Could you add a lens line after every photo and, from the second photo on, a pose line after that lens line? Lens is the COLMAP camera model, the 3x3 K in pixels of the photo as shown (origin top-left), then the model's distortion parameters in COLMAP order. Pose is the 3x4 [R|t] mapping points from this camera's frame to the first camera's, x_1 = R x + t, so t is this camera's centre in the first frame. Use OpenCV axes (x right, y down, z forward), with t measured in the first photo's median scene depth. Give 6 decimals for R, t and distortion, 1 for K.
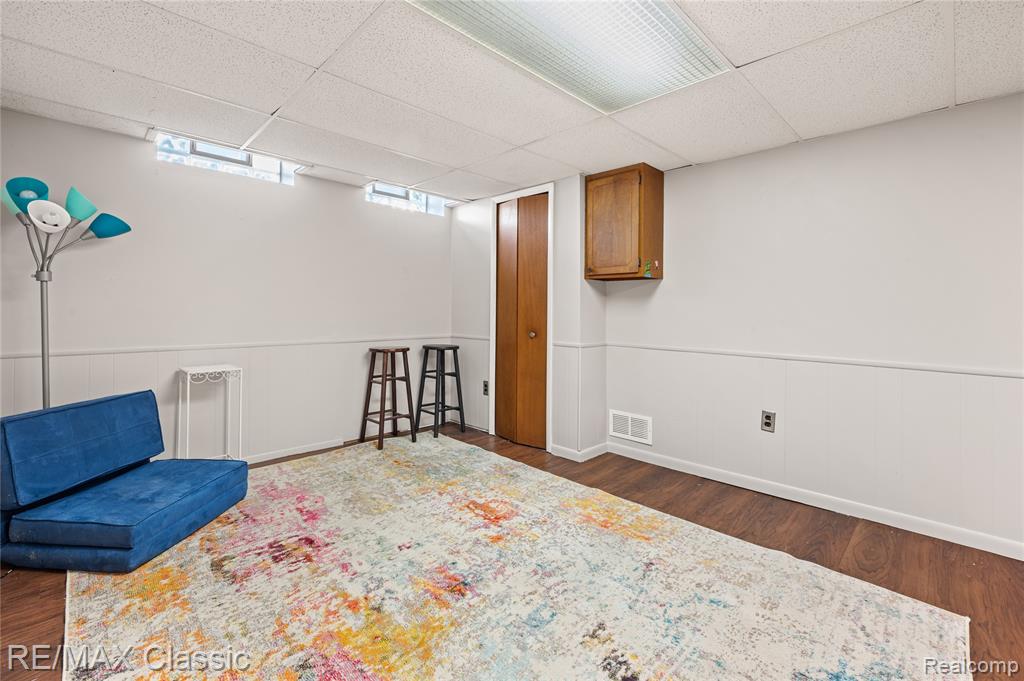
lens RADIAL K [[438.5, 0, 508.9], [0, 438.5, 307.4], [0, 0, 1]] dist [-0.000284, -0.000046]
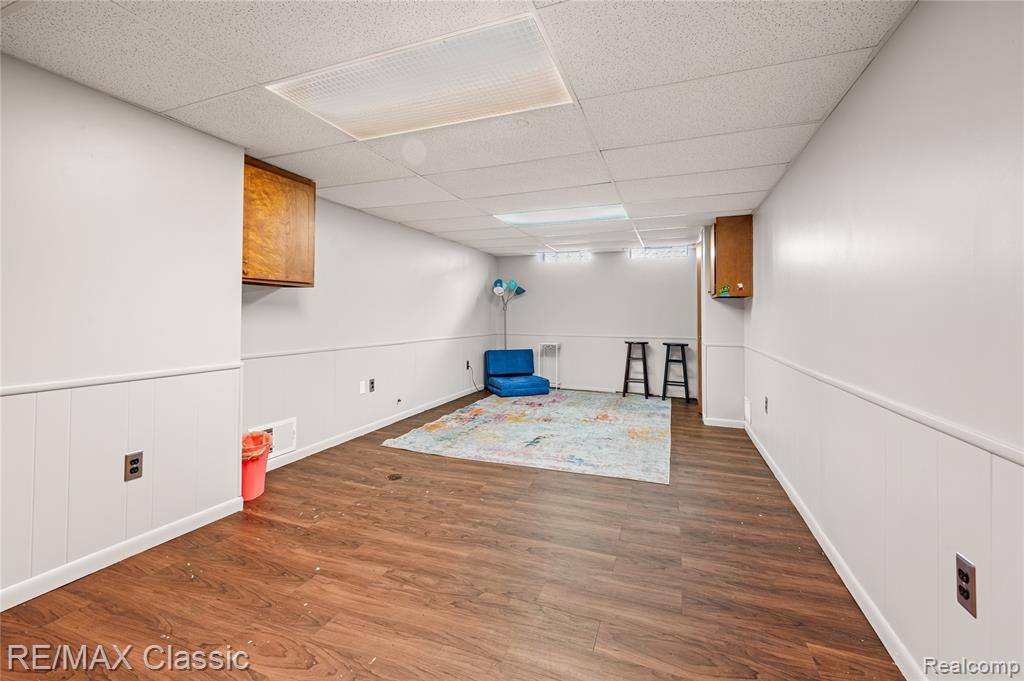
lens RADIAL K [[418.3, 0, 512.1], [0, 418.3, 333.6], [0, 0, 1]] dist [0.001113, 0.000021]
pose [[0.429835, 0.029387, -0.902429, 1.155223], [0.005747, 0.999361, 0.035281, -0.001713], [0.902889, -0.020352, 0.429391, -0.175599]]
